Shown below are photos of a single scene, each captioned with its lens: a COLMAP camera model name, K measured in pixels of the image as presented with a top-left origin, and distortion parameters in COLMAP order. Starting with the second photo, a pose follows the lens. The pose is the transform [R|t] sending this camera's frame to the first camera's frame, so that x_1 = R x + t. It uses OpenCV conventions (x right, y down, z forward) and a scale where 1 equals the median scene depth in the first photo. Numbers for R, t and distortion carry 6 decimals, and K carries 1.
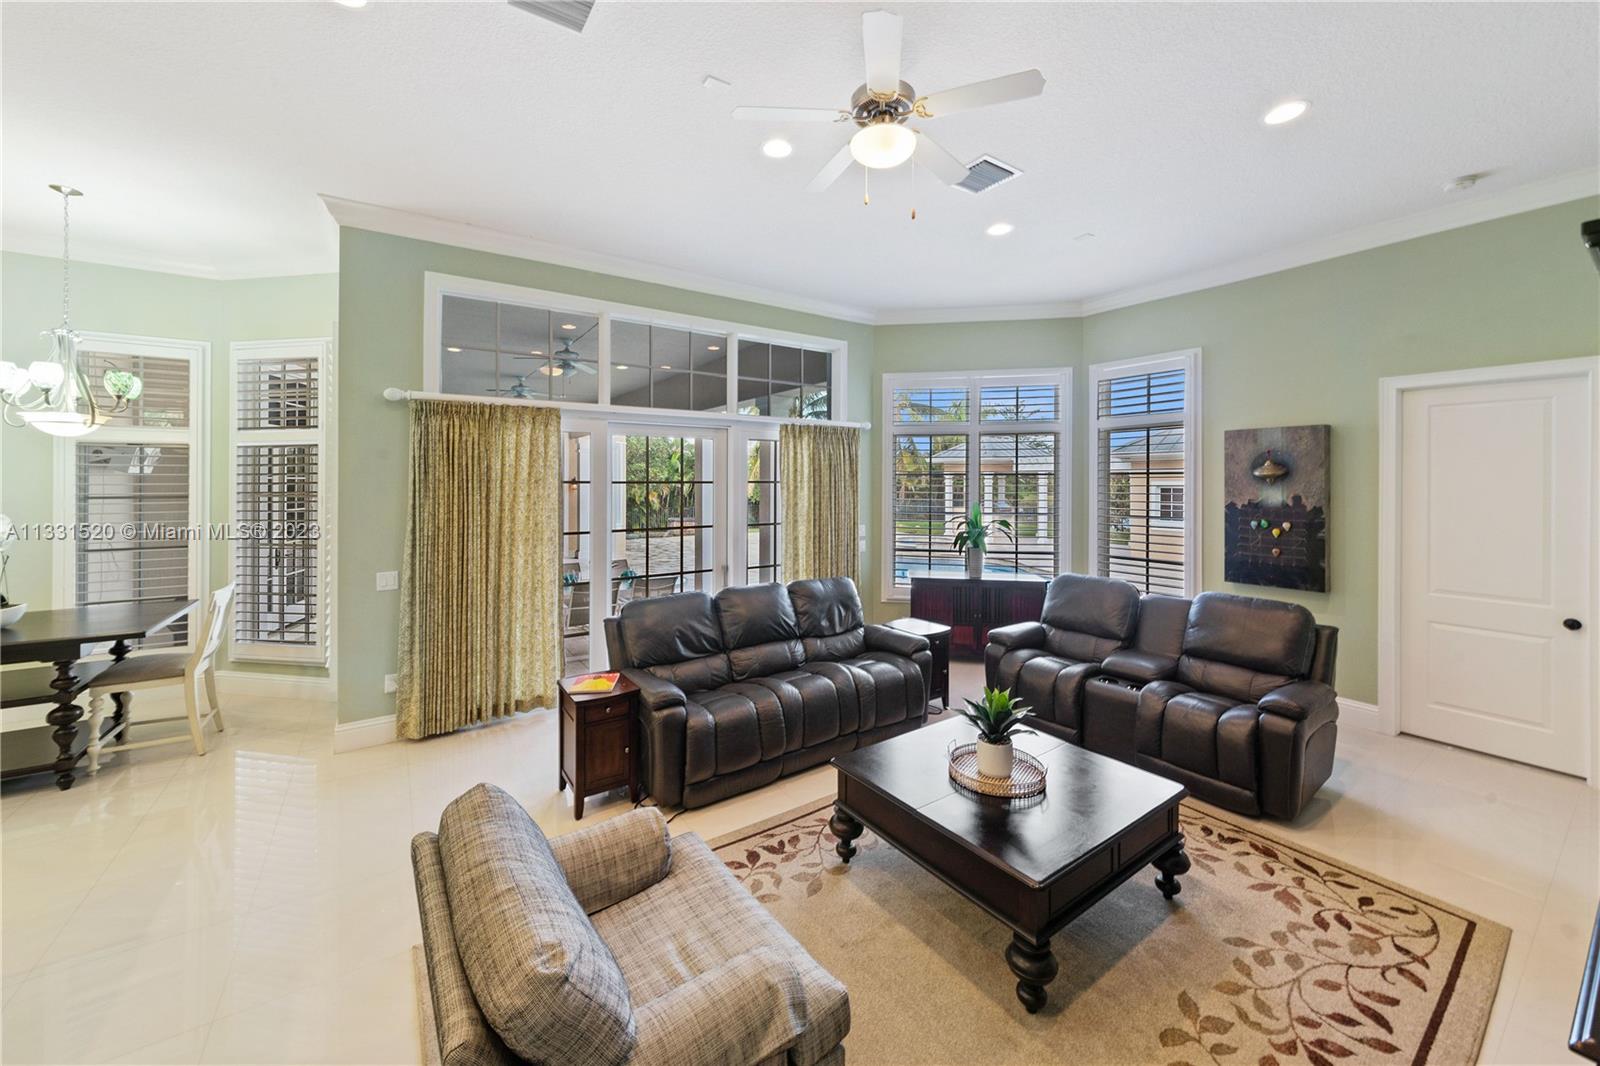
lens RADIAL K [[598.5, 0, 782.9], [0, 598.5, 482.5], [0, 0, 1]] dist [-0.007421, 0.001332]
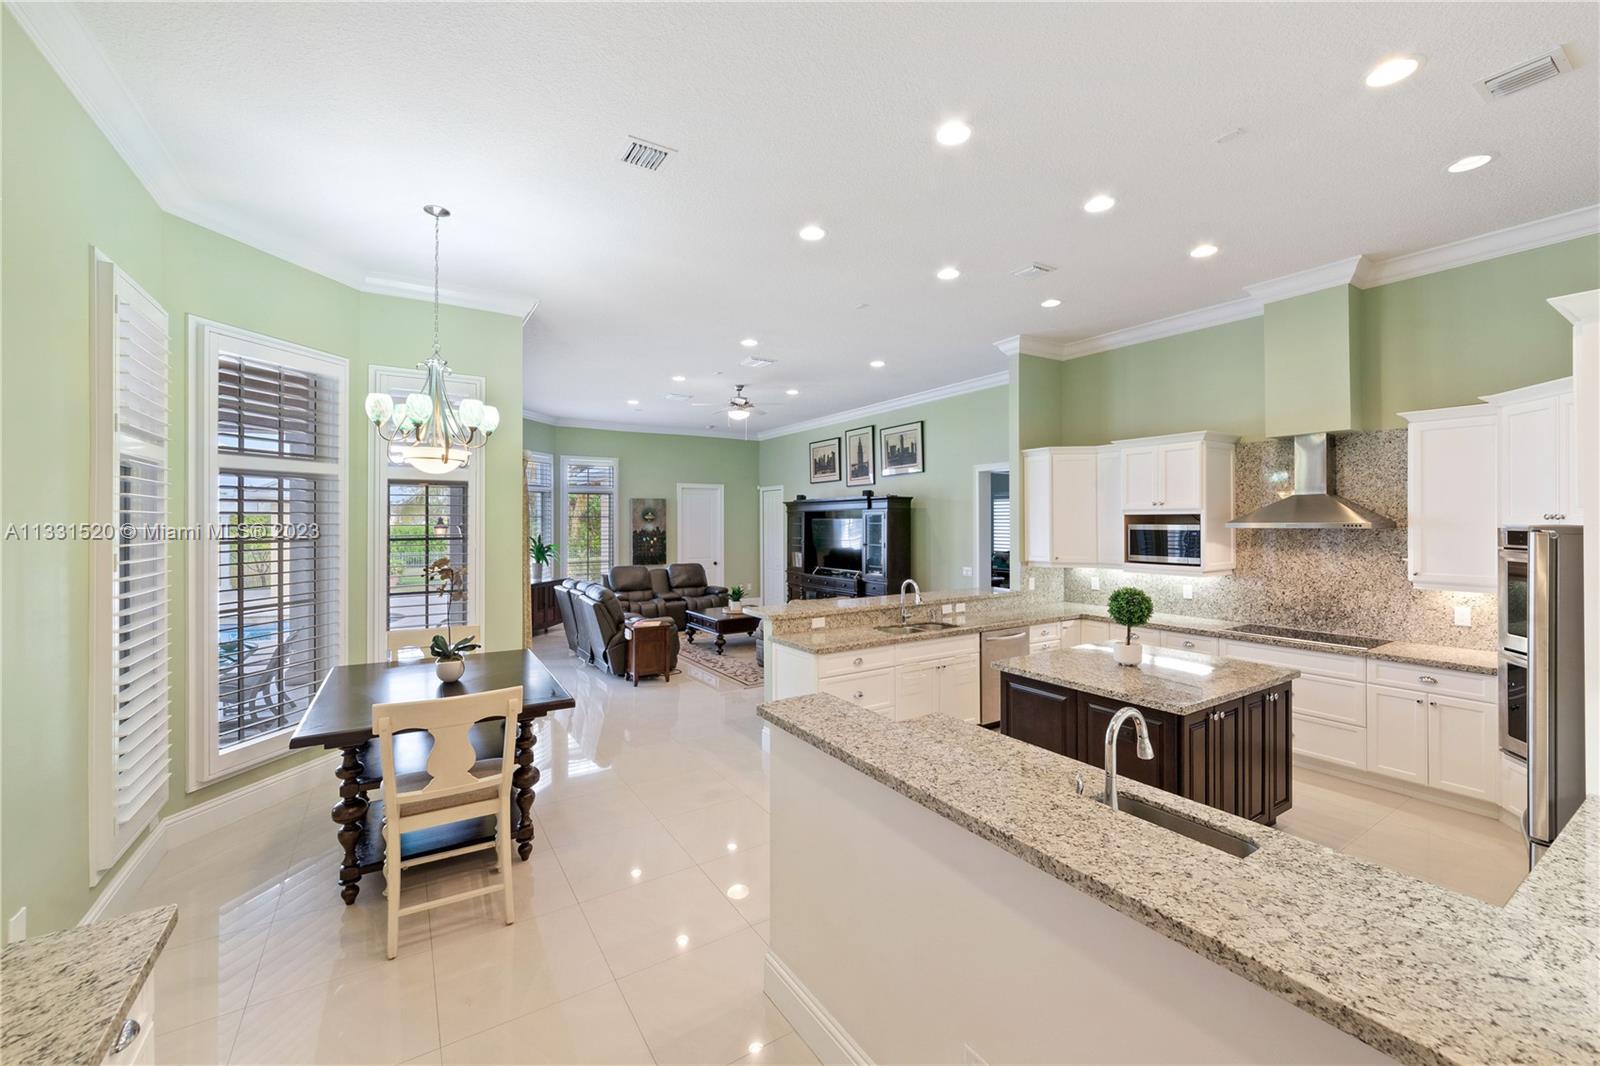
lens RADIAL K [[633.0, 0, 812.1], [0, 633.0, 519.3], [0, 0, 1]] dist [-0.008415, -0.001112]
pose [[0.009469, 0.000966, 0.999955, -2.007899], [0.005050, 0.999987, -0.001014, -0.003679], [-0.999942, 0.005060, 0.009464, 0.374695]]
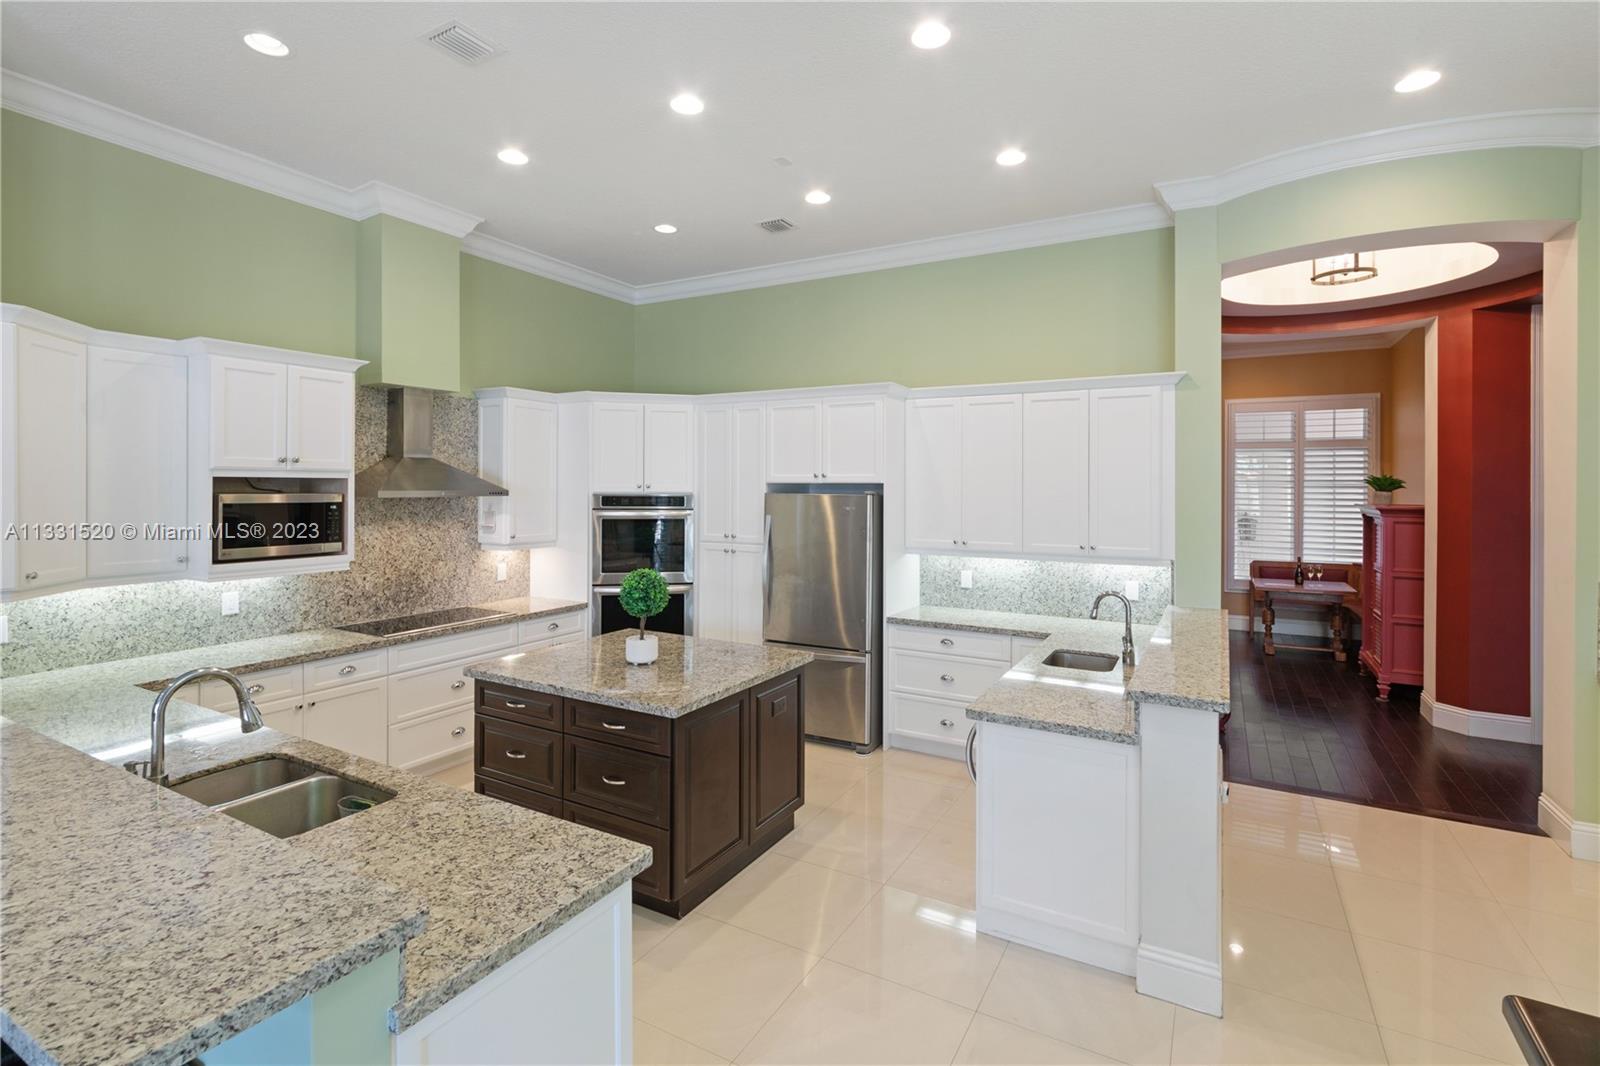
lens RADIAL K [[733.7, 0, 807.2], [0, 733.7, 489.0], [0, 0, 1]] dist [-0.008028, -0.001314]
pose [[-0.888803, -0.003182, -0.458279, -0.830152], [-0.004485, 0.999988, 0.001755, -0.001105], [0.458268, 0.003616, -0.888807, 0.803607]]
